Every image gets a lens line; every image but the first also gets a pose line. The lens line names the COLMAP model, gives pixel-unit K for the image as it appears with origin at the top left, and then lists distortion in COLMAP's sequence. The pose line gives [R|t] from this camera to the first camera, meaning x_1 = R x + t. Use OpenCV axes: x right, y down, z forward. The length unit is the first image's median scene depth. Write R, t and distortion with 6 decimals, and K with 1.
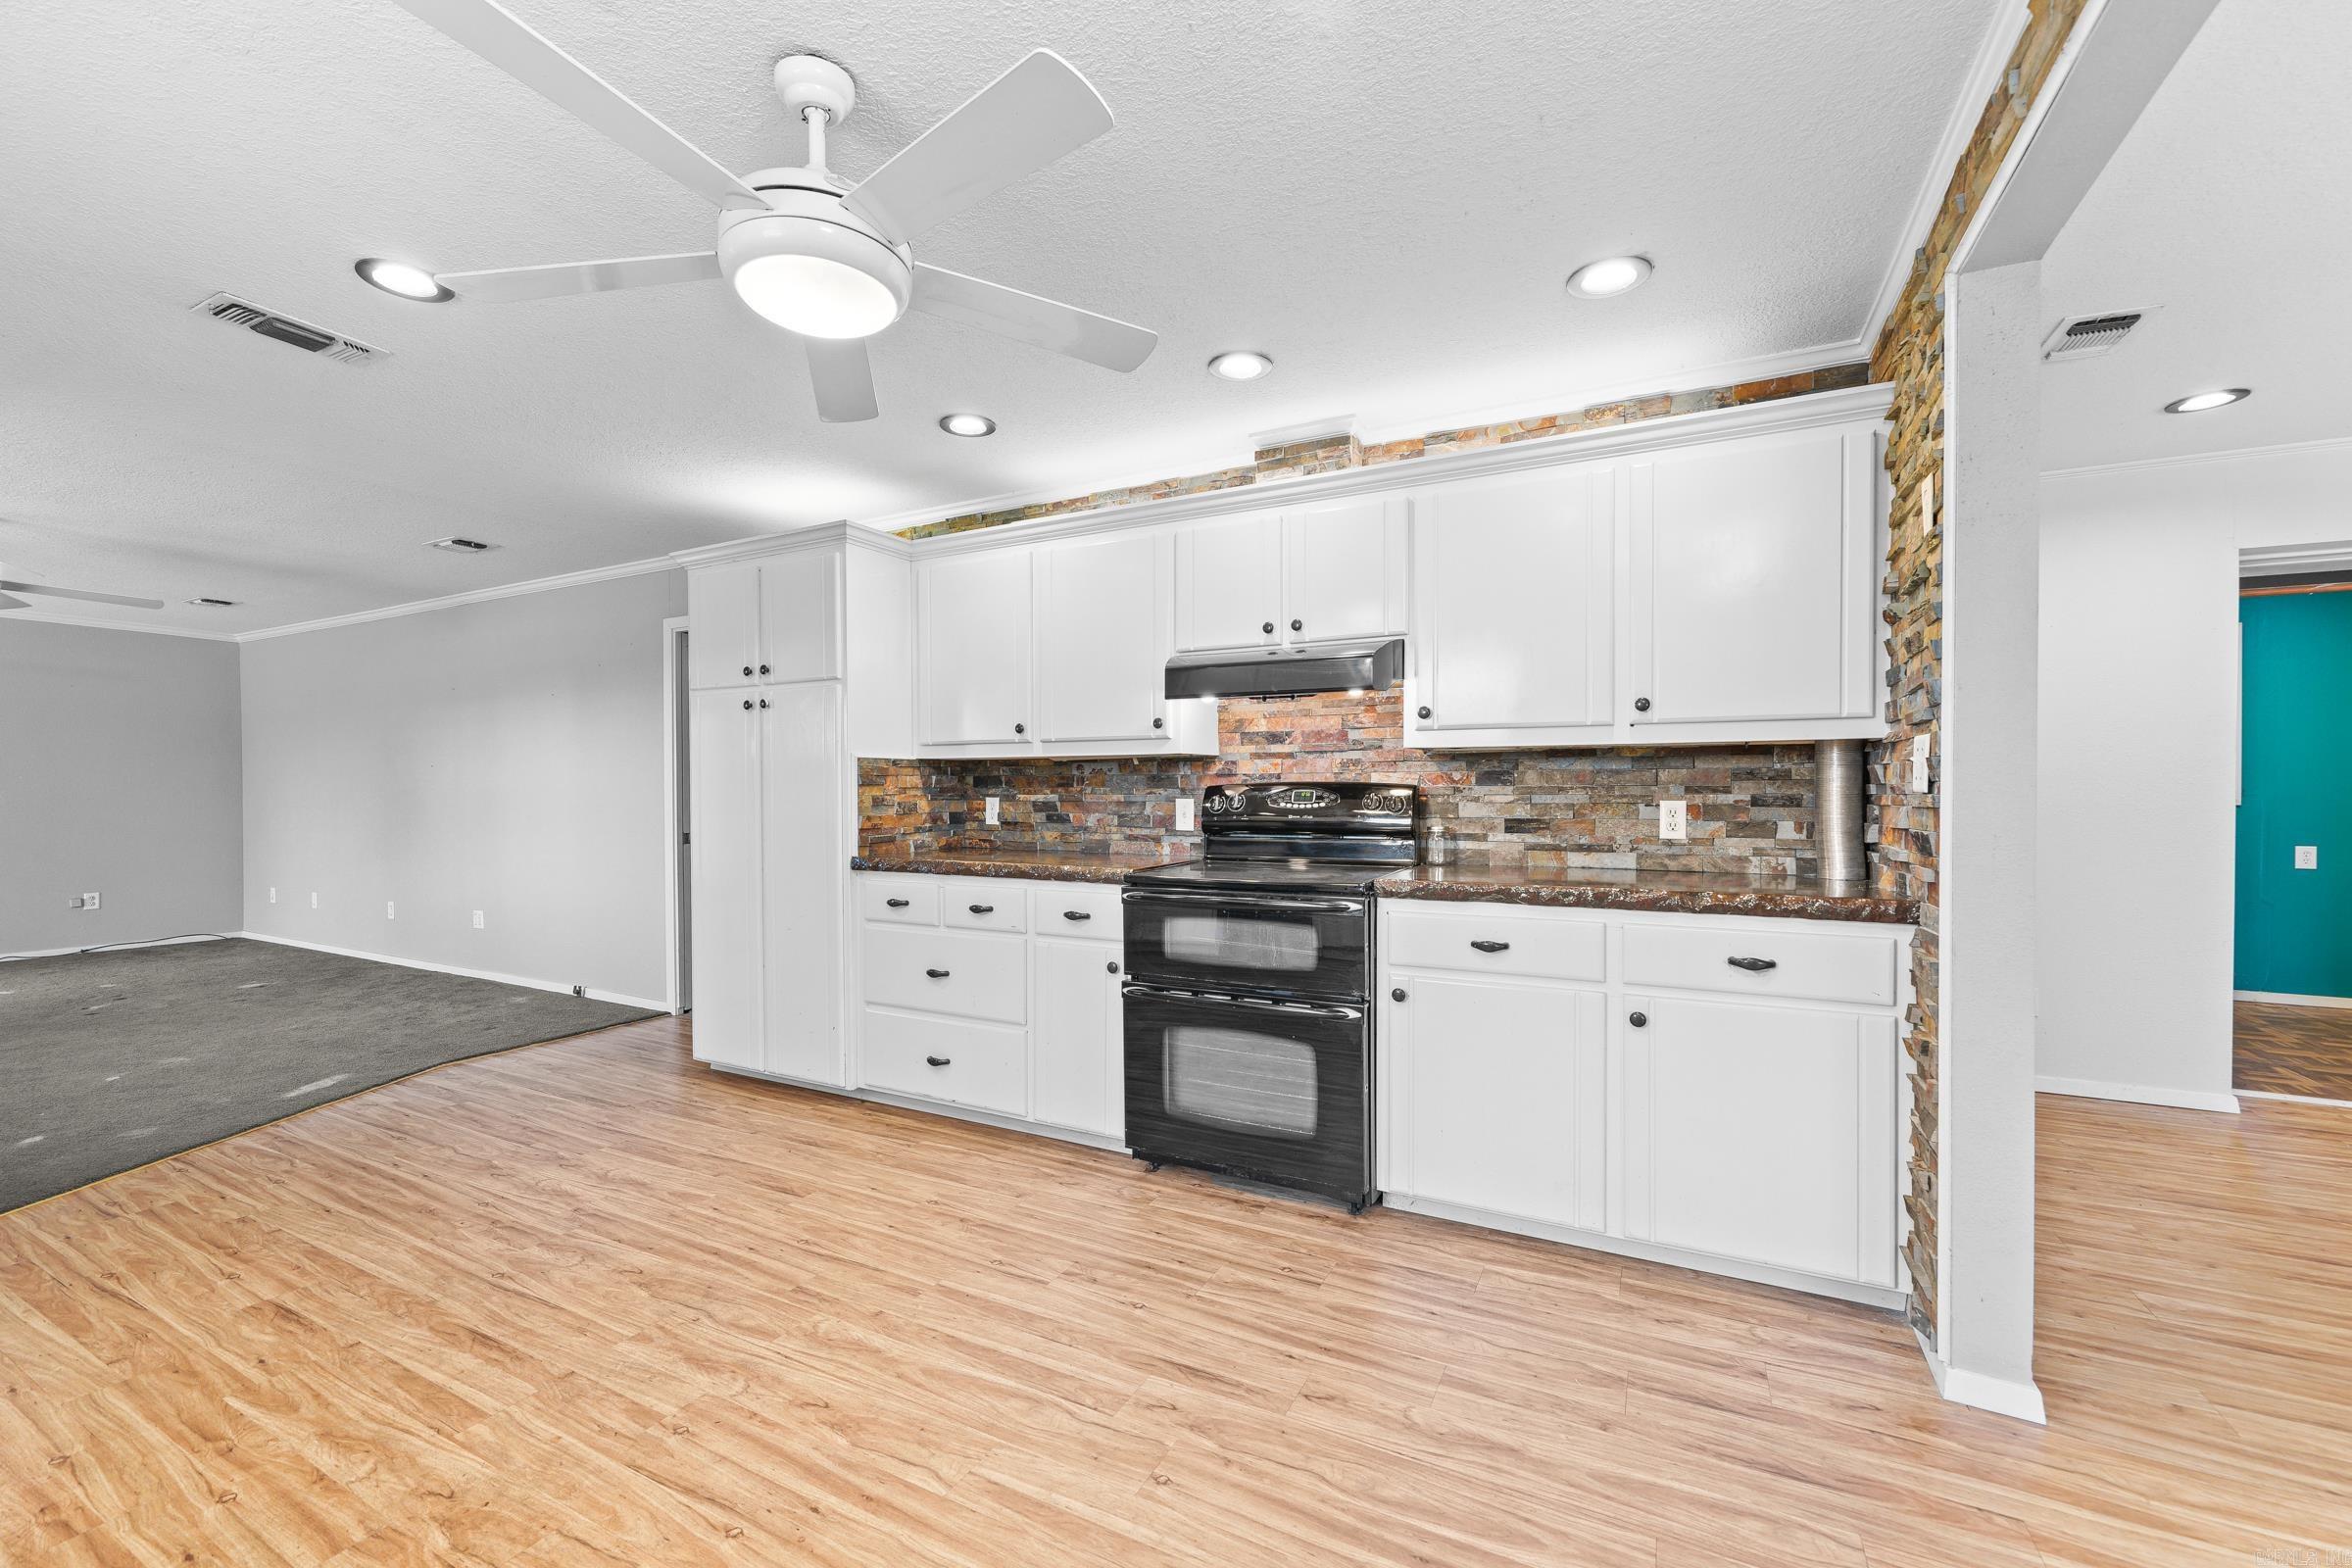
lens RADIAL K [[940.7, 0, 1176.1], [0, 940.7, 799.6], [0, 0, 1]] dist [-0.001261, 0.000150]
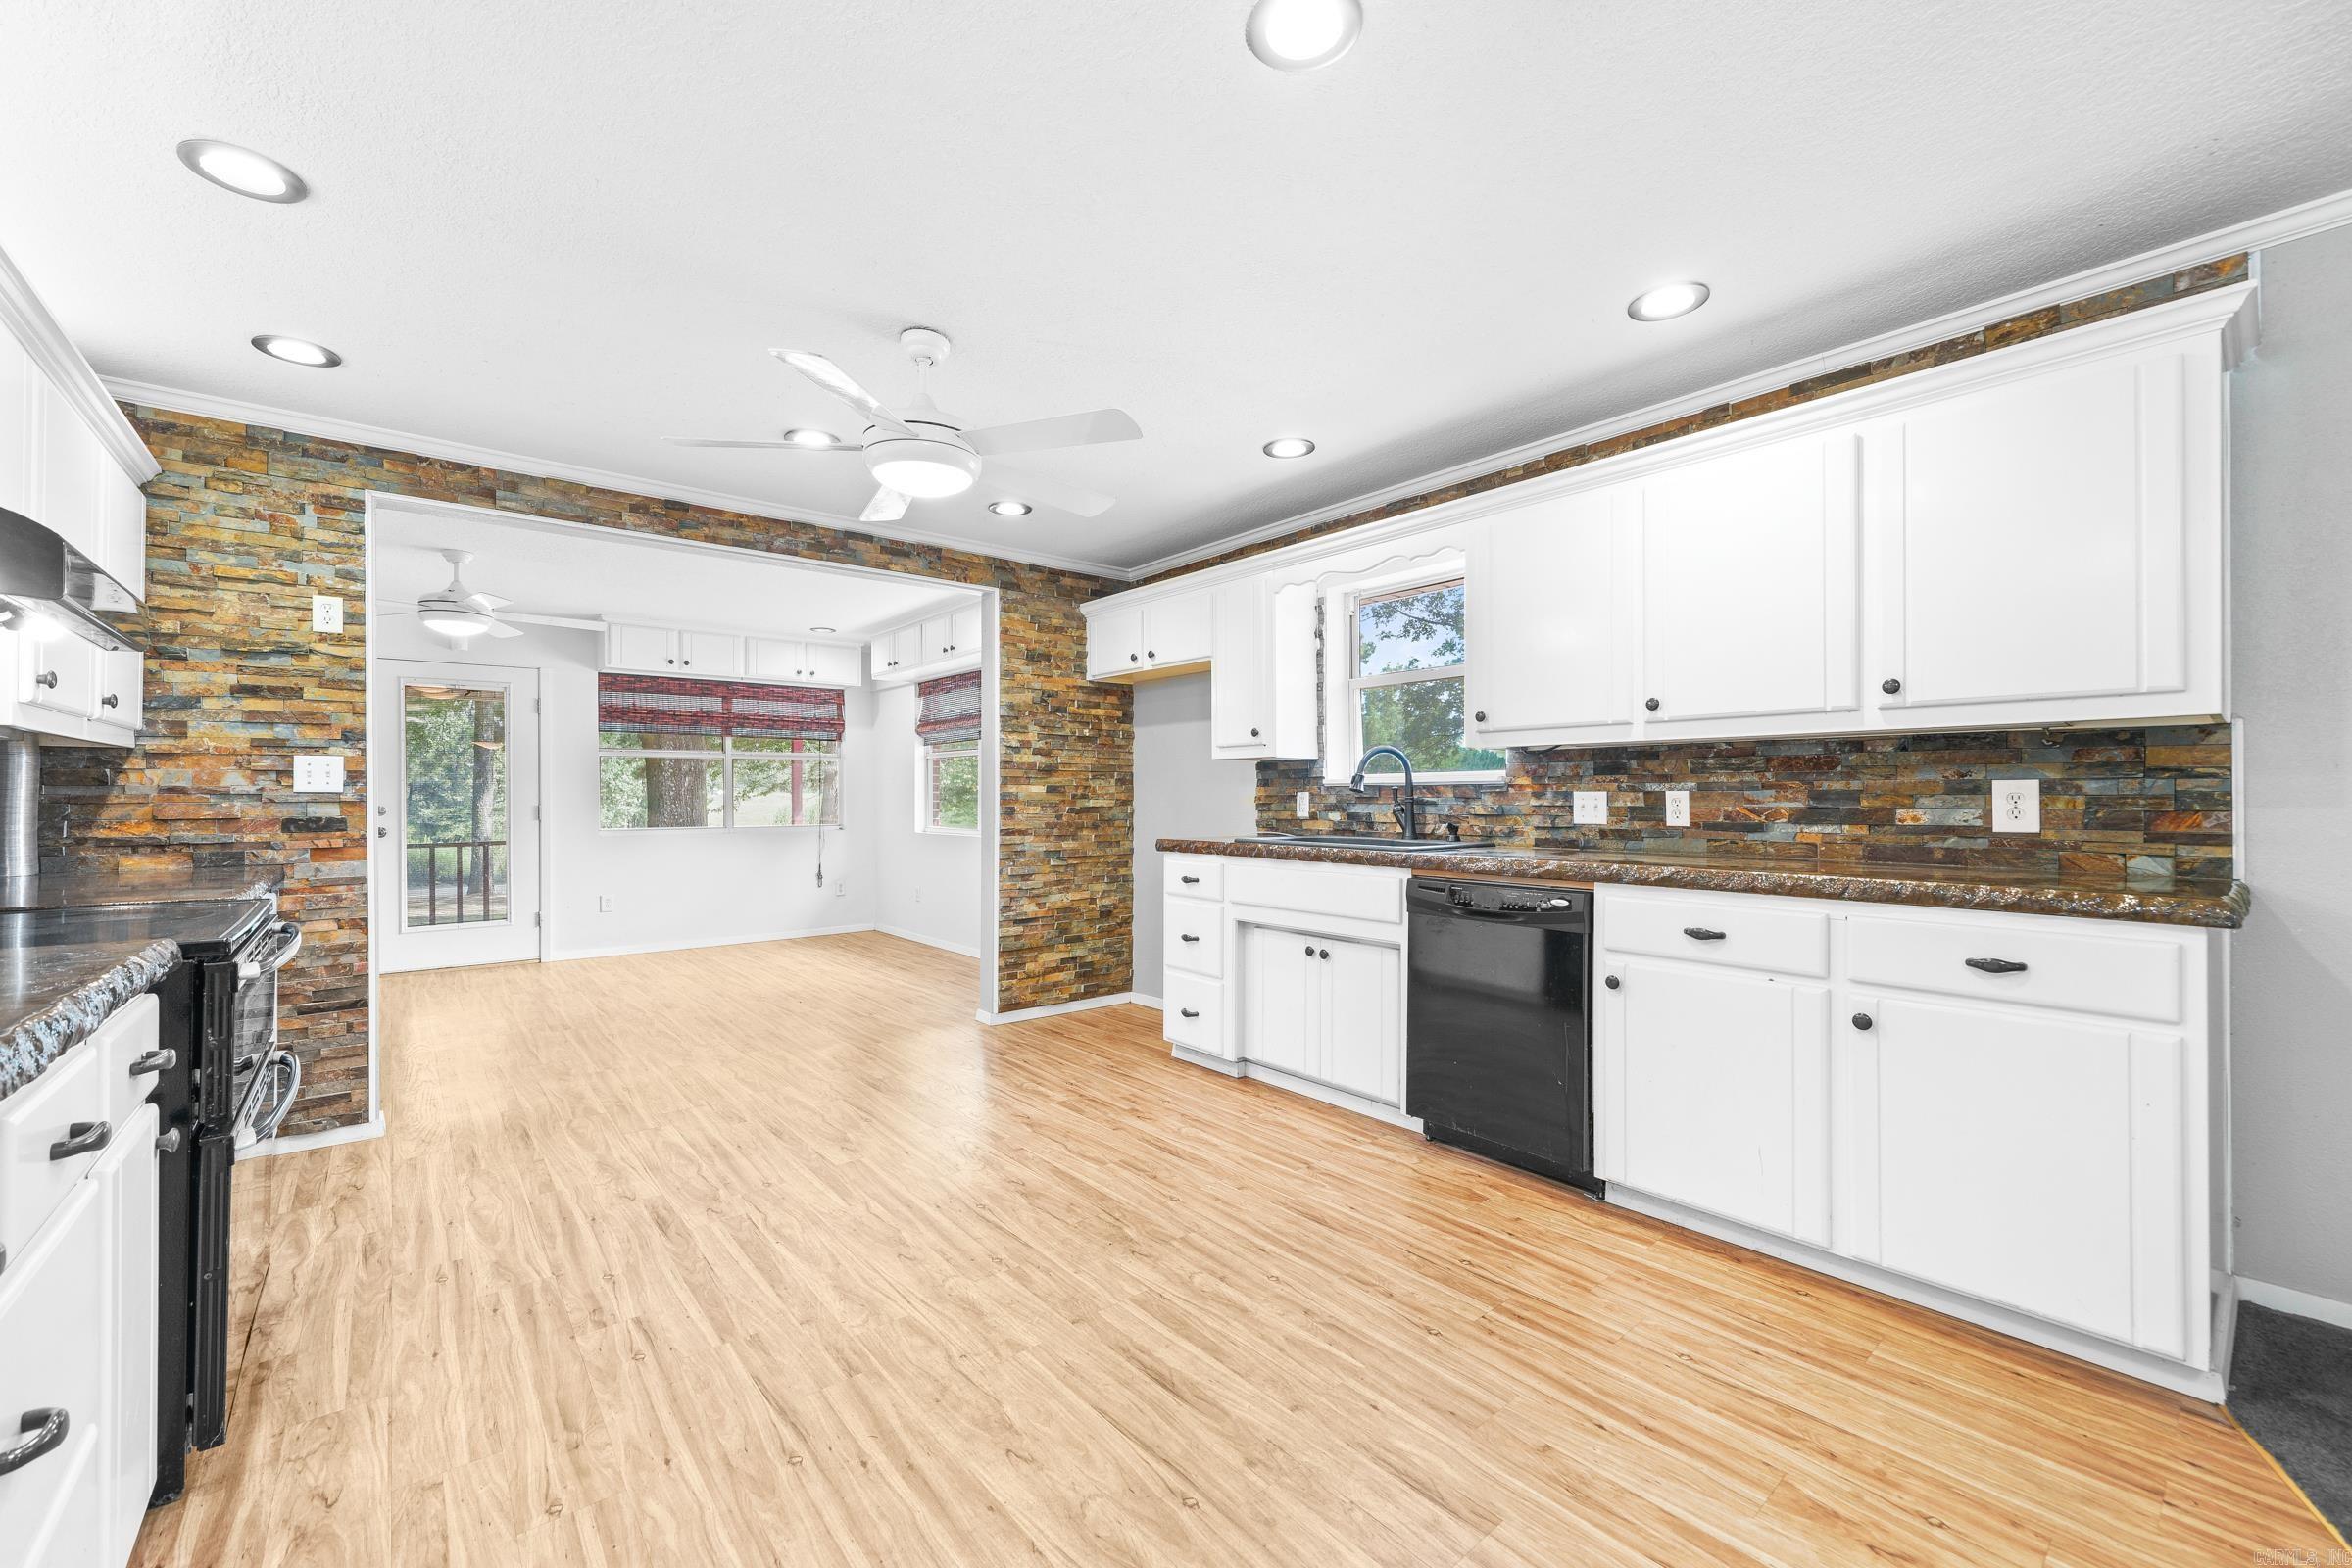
lens RADIAL K [[940.7, 0, 1166.2], [0, 940.7, 785.8], [0, 0, 1]] dist [-0.001261, 0.000150]
pose [[-0.920005, 0.005901, 0.391862, -0.750957], [0.006537, 0.999979, 0.000288, -0.005994], [-0.391852, 0.002827, -0.920024, 1.254740]]
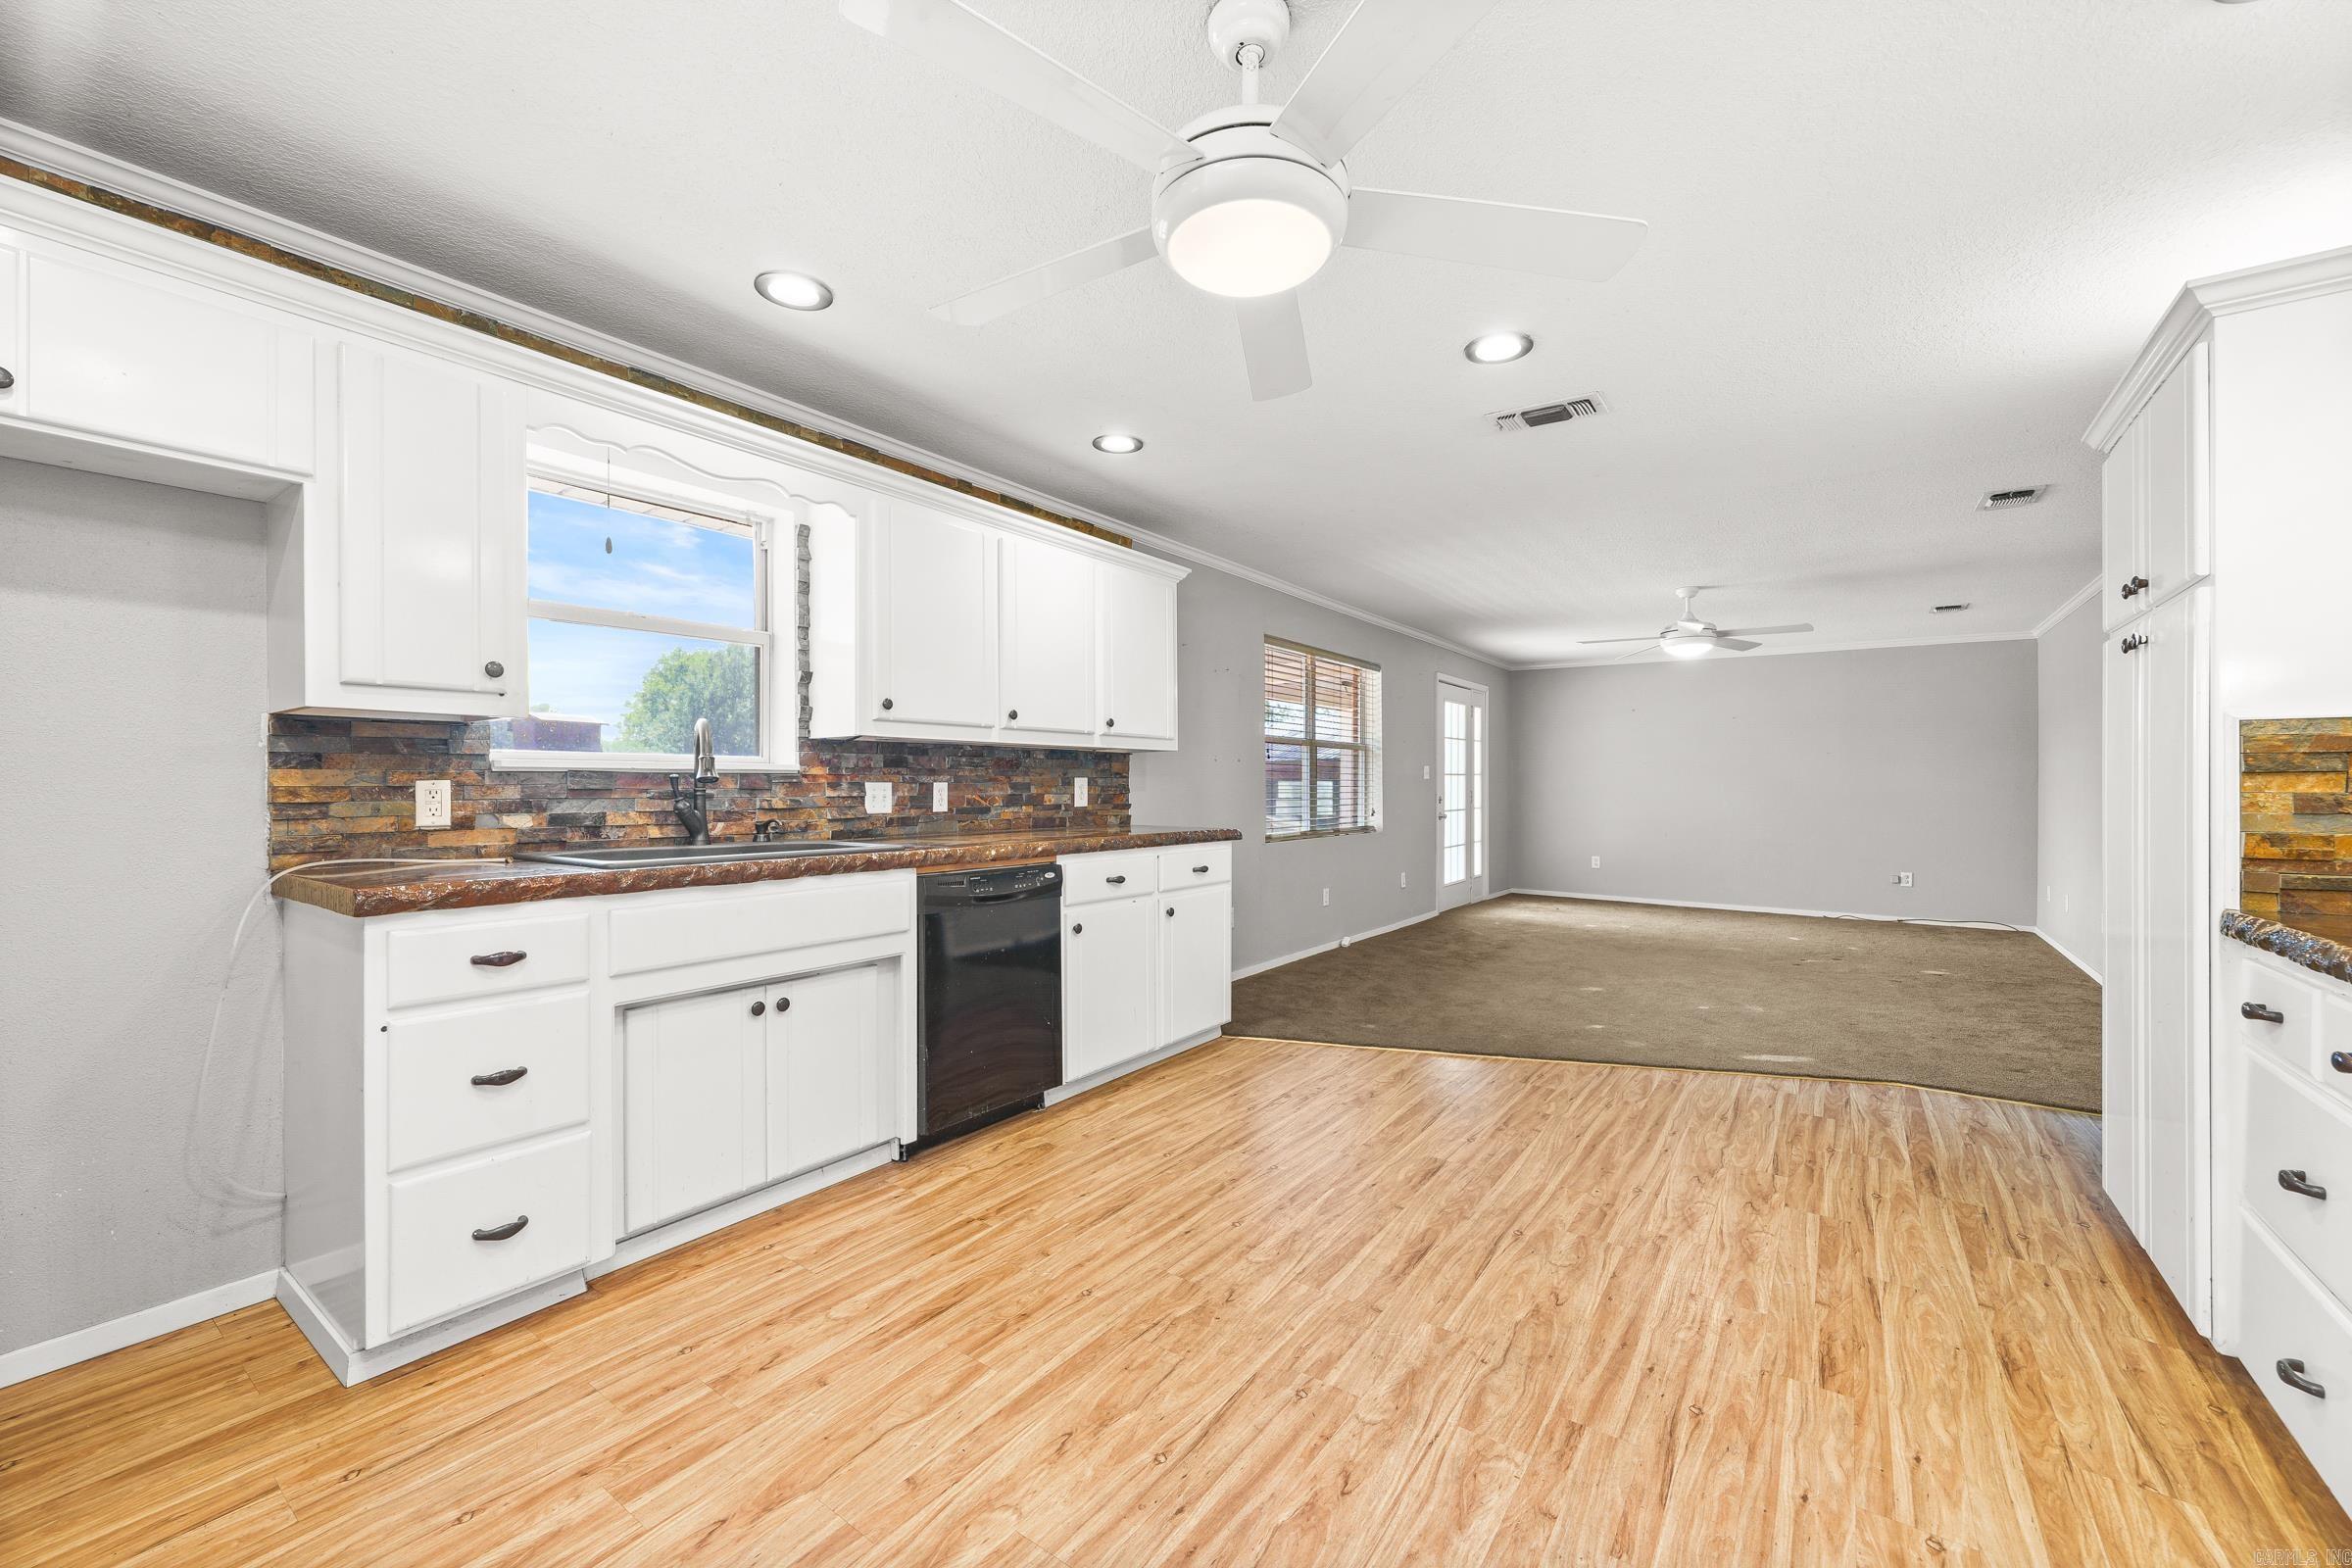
lens RADIAL K [[940.7, 0, 1171.4], [0, 940.7, 786.1], [0, 0, 1]] dist [-0.001261, 0.000150]
pose [[-0.141127, 0.003552, -0.989985, 0.304489], [-0.013798, 0.999889, 0.005554, -0.002972], [0.989895, 0.014444, -0.141062, 0.580923]]
